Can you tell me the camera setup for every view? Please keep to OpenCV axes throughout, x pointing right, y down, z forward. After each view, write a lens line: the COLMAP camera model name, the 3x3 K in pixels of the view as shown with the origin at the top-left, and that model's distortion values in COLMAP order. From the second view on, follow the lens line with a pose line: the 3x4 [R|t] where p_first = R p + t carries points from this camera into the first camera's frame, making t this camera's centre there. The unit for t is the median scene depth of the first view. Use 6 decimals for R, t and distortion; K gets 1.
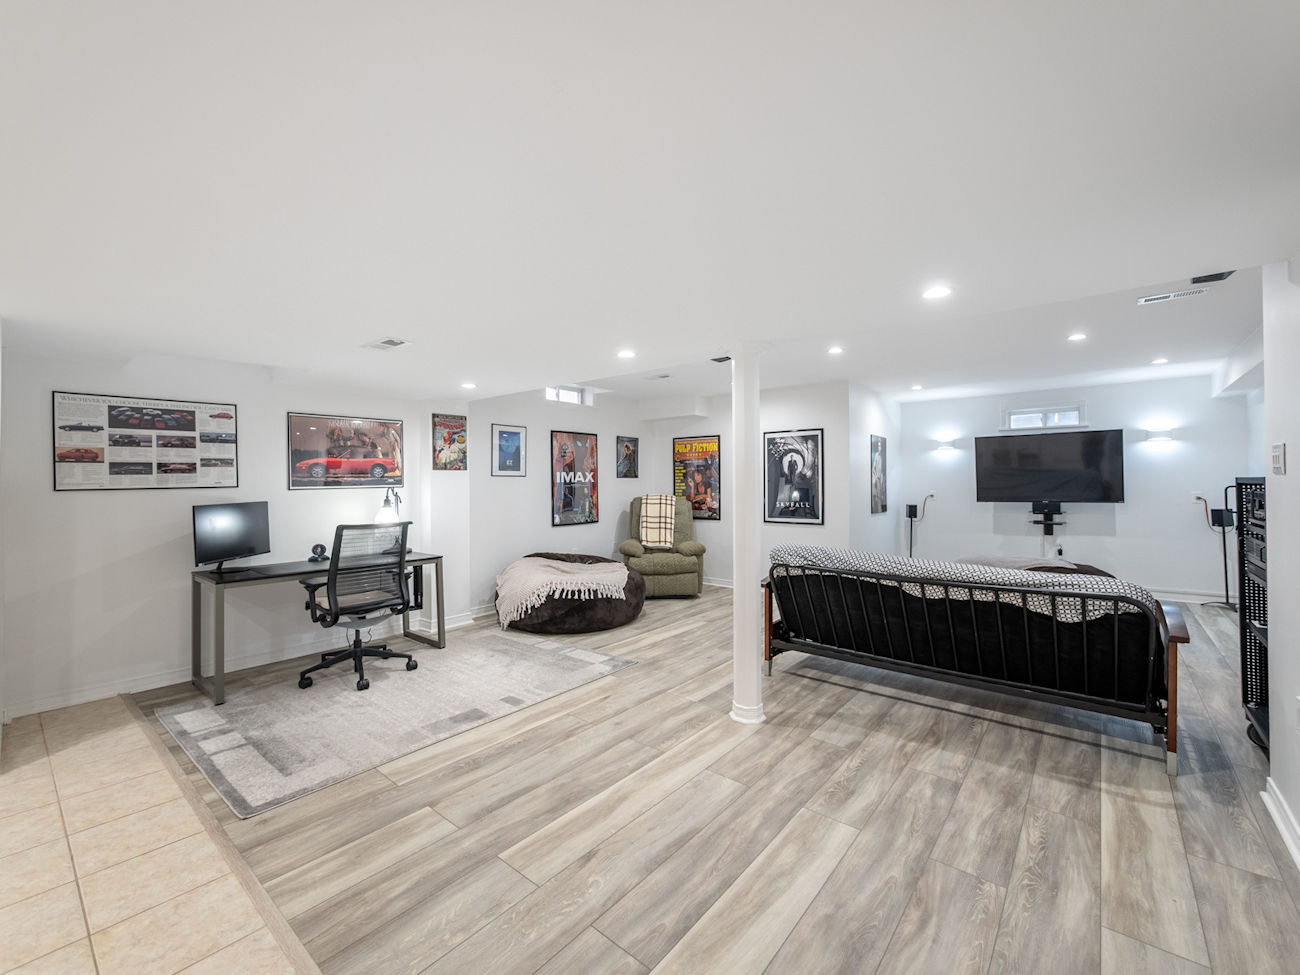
lens RADIAL K [[529.8, 0, 635.4], [0, 529.8, 475.7], [0, 0, 1]] dist [0.002095, -0.004351]
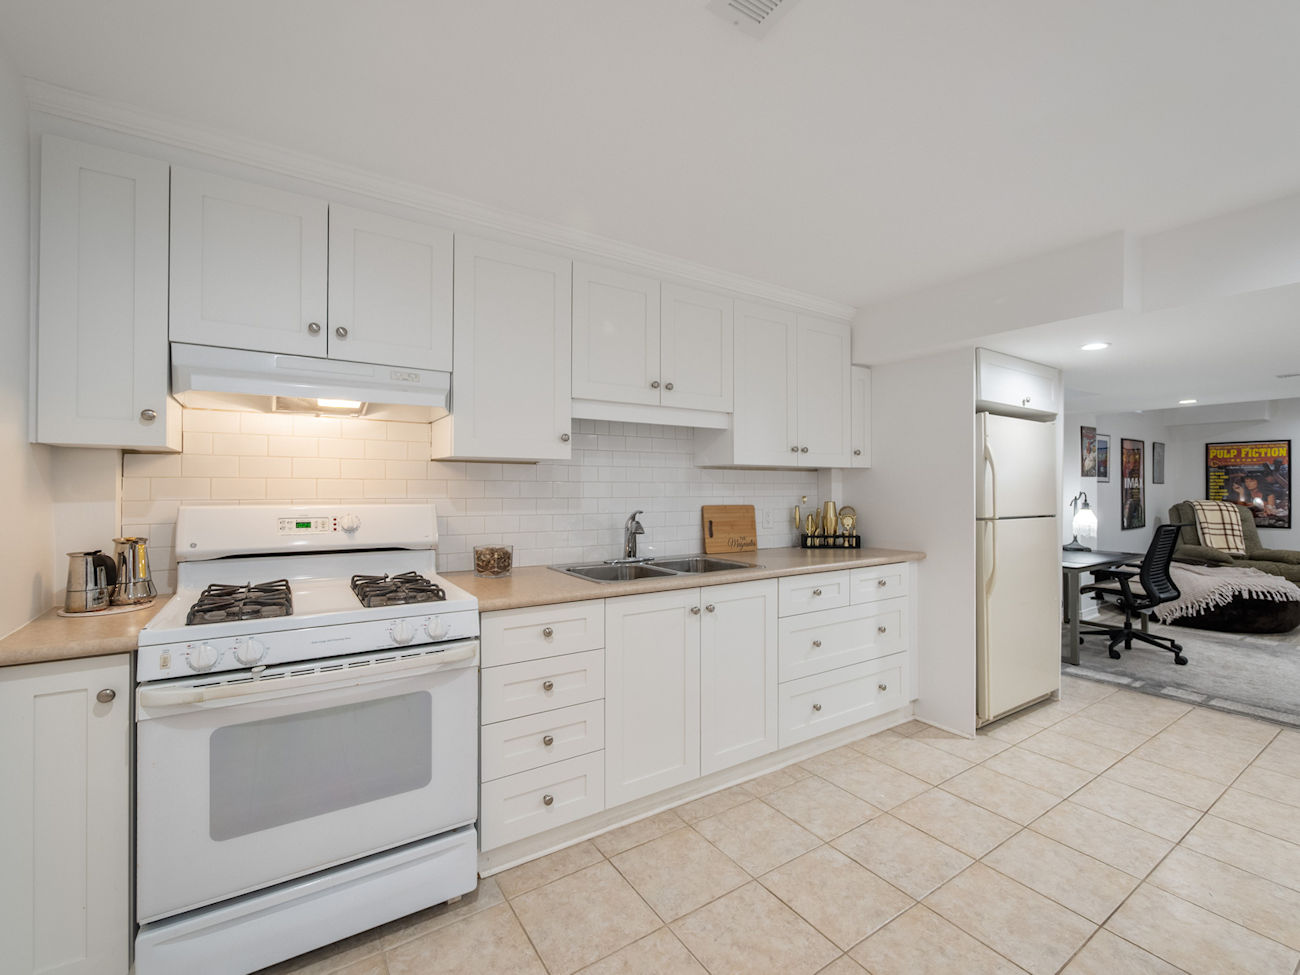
lens RADIAL K [[548.3, 0, 652.2], [0, 548.3, 482.3], [0, 0, 1]] dist [-0.007400, 0.000631]
pose [[0.967580, 0.008499, -0.252424, -0.883583], [-0.005776, 0.999917, 0.011525, -0.005602], [0.252500, -0.009693, 0.967548, -0.302405]]
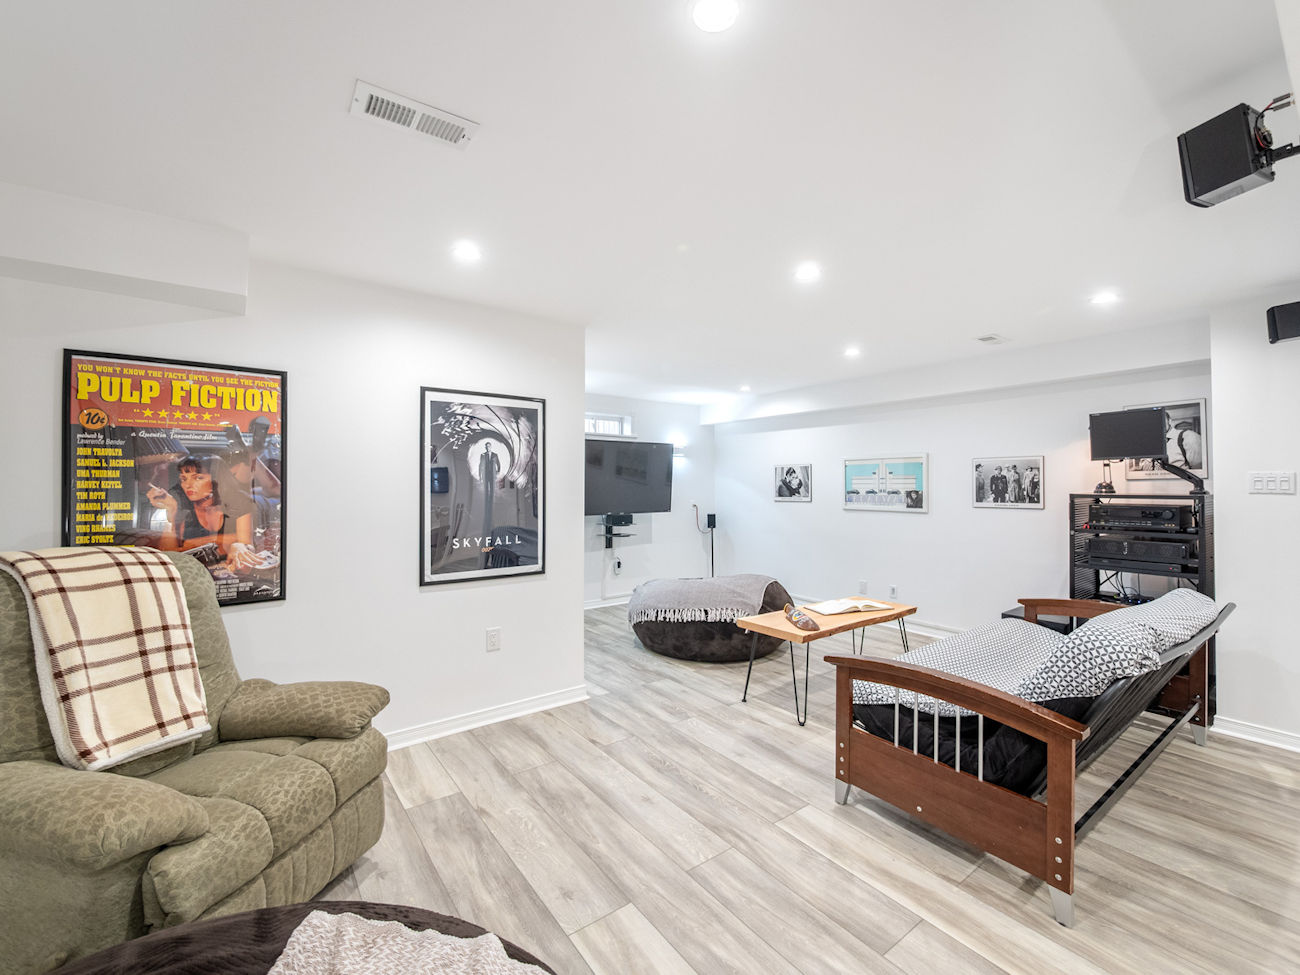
lens RADIAL K [[554.0, 0, 617.9], [0, 554.0, 484.9], [0, 0, 1]] dist [0.002440, 0.000484]
pose [[0.218857, 0.005385, 0.975742, -0.211797], [-0.015213, 0.999882, -0.002106, 0.000225], [-0.975638, -0.014383, 0.218913, 0.853631]]
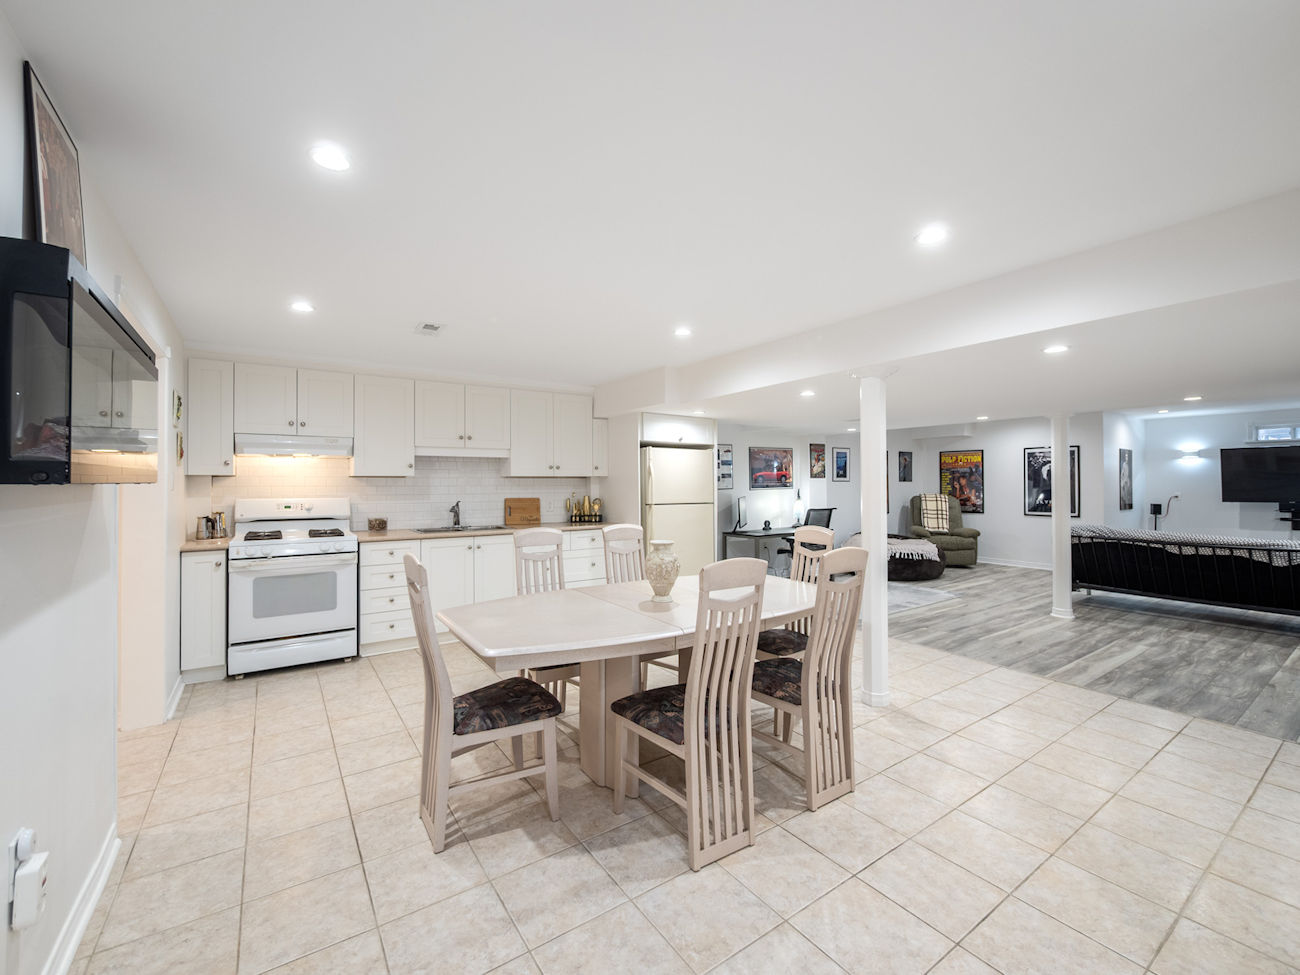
lens RADIAL K [[542.0, 0, 622.1], [0, 542.0, 471.9], [0, 0, 1]] dist [-0.009902, 0.000505]
pose [[0.961952, -0.002825, -0.273205, -0.434912], [0.002085, 0.999993, -0.002998, -0.023658], [0.273212, 0.002315, 0.961951, -0.705073]]
